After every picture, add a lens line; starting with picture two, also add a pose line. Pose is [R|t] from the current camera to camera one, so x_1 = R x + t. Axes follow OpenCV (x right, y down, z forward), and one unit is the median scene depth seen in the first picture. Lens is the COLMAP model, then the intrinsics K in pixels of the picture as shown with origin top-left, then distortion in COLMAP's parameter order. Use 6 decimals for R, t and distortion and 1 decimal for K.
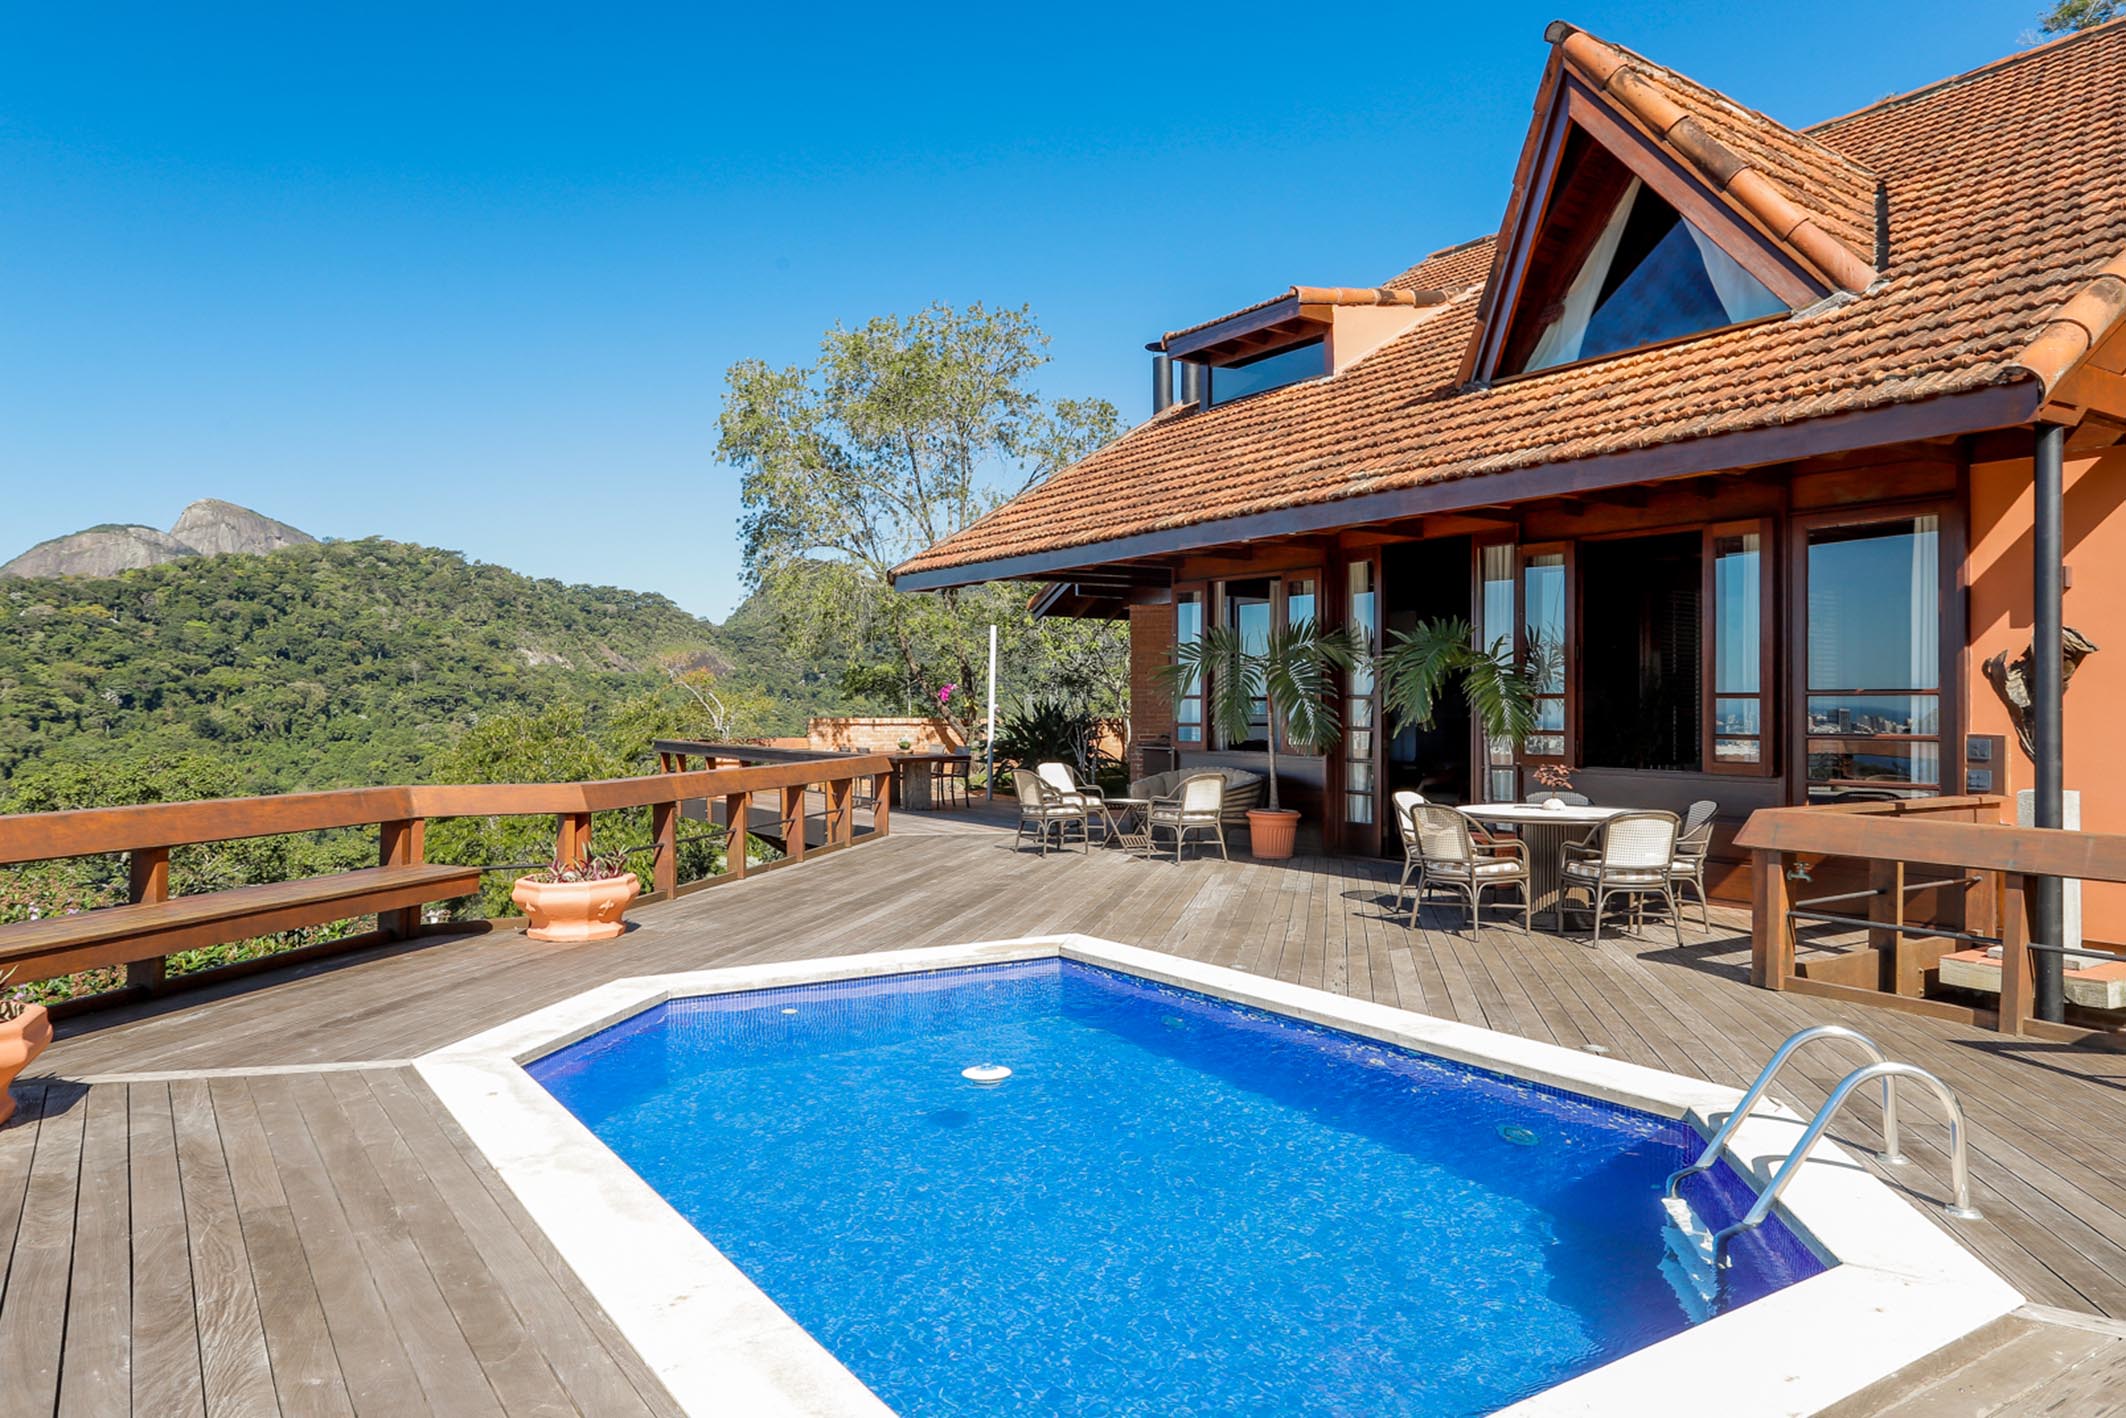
lens RADIAL K [[1389.9, 0, 1063.0], [0, 1389.9, 709.0], [0, 0, 1]] dist [-0.003601, -0.000646]
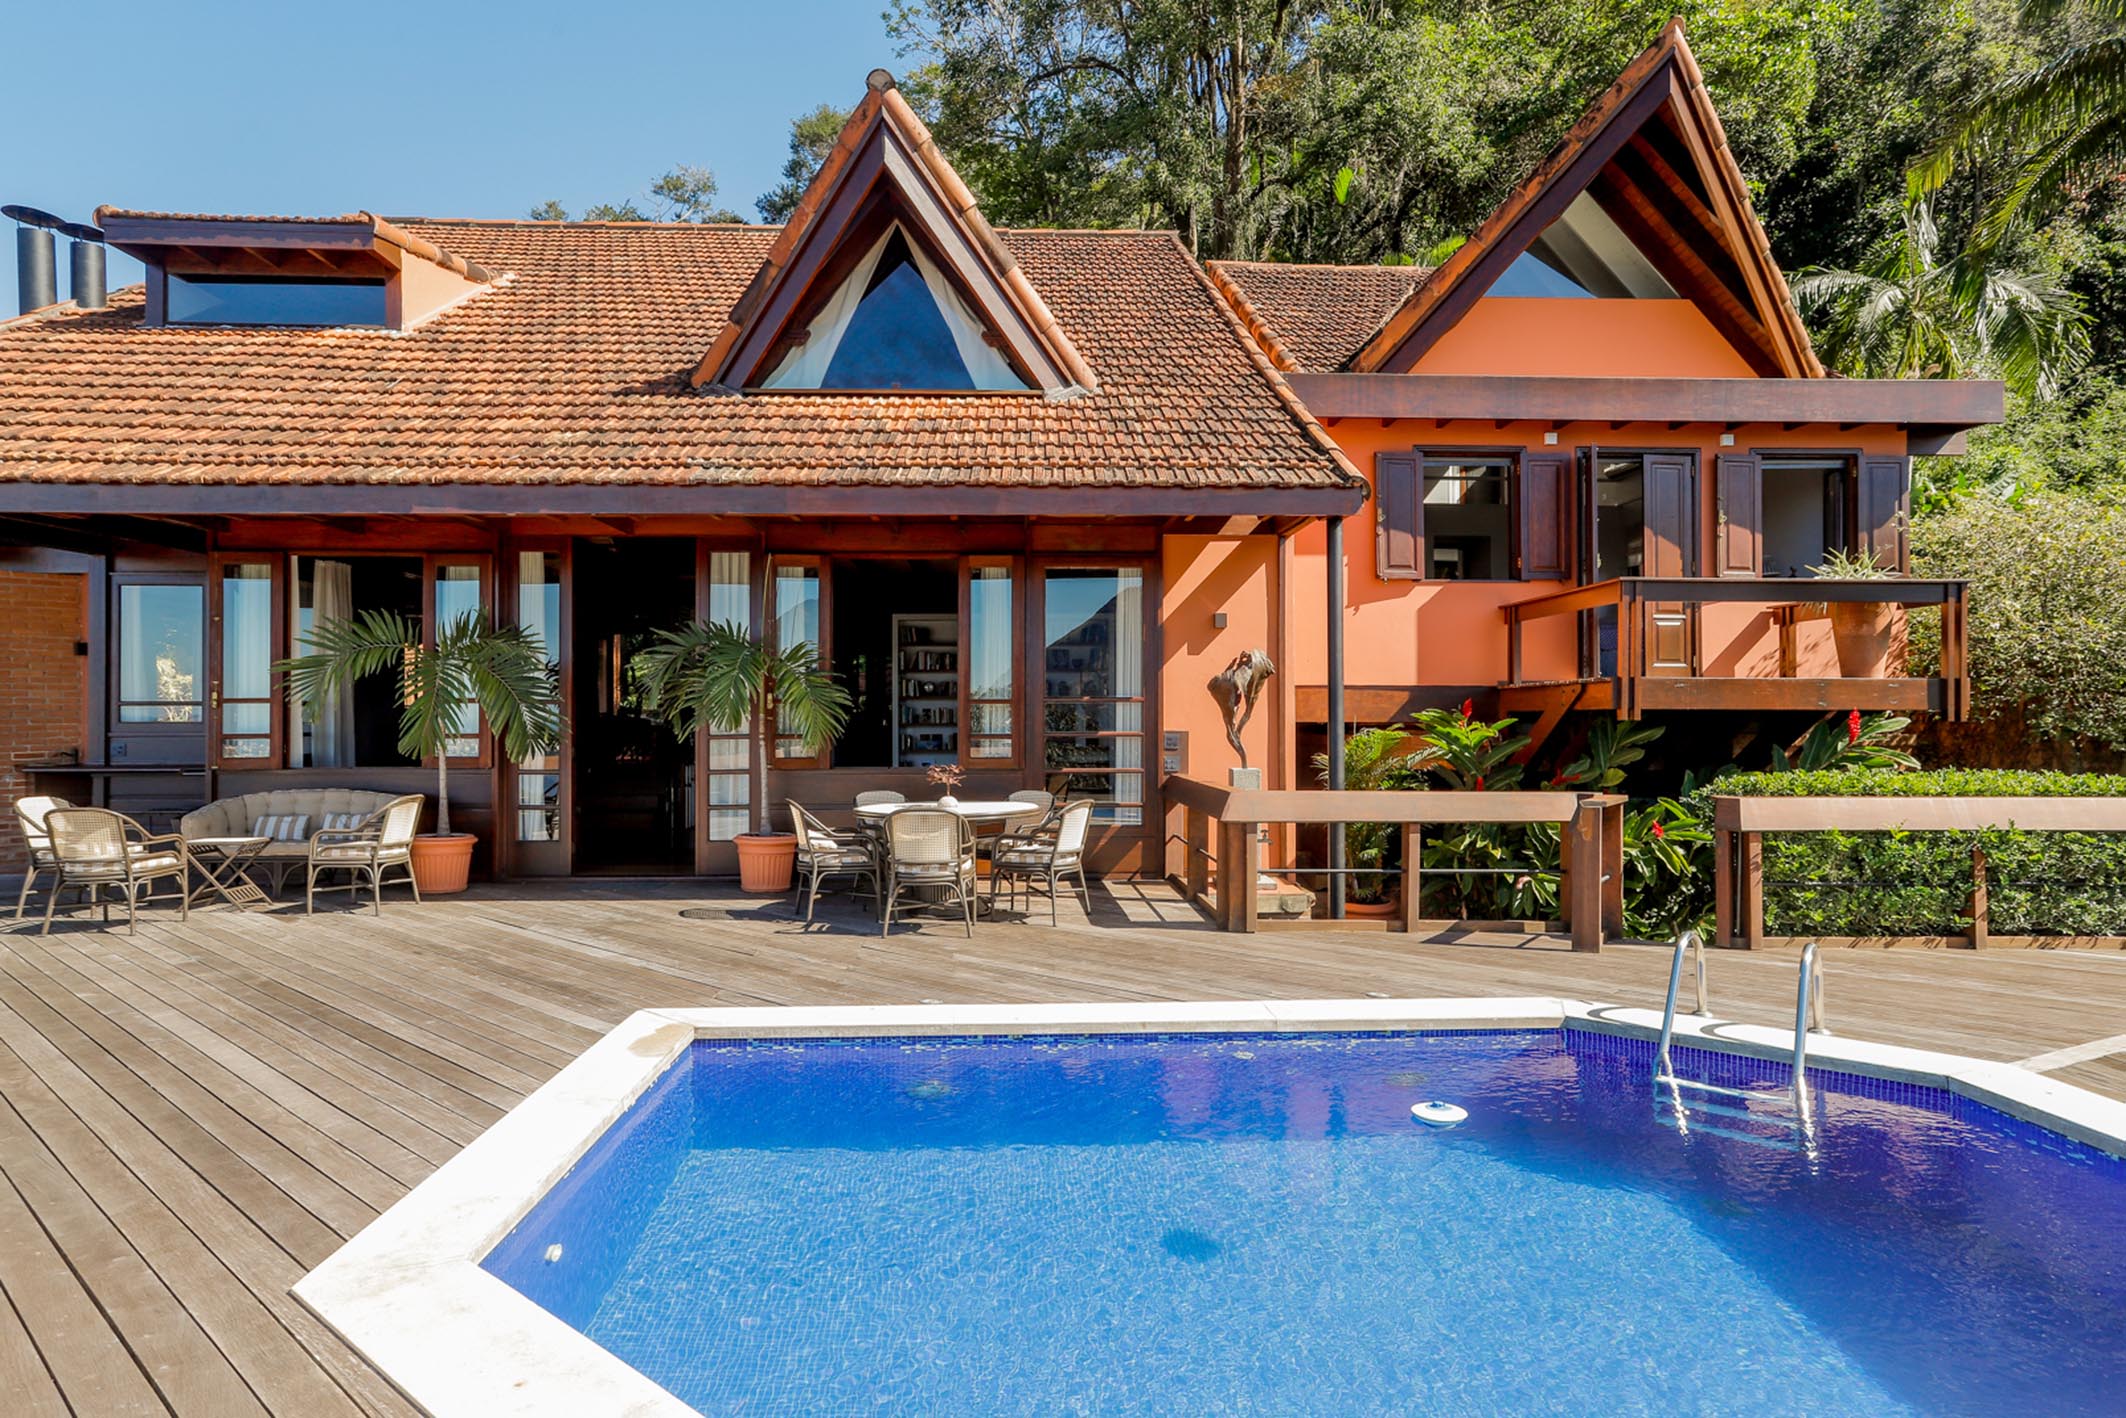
lens RADIAL K [[1234.8, 0, 1063.0], [0, 1234.8, 709.0], [0, 0, 1]] dist [0.000593, 0.001156]
pose [[0.523447, 0.000739, 0.852058, -0.341736], [0.004569, 0.999983, -0.003674, 0.000690], [-0.852046, 0.005816, 0.523435, 0.346487]]
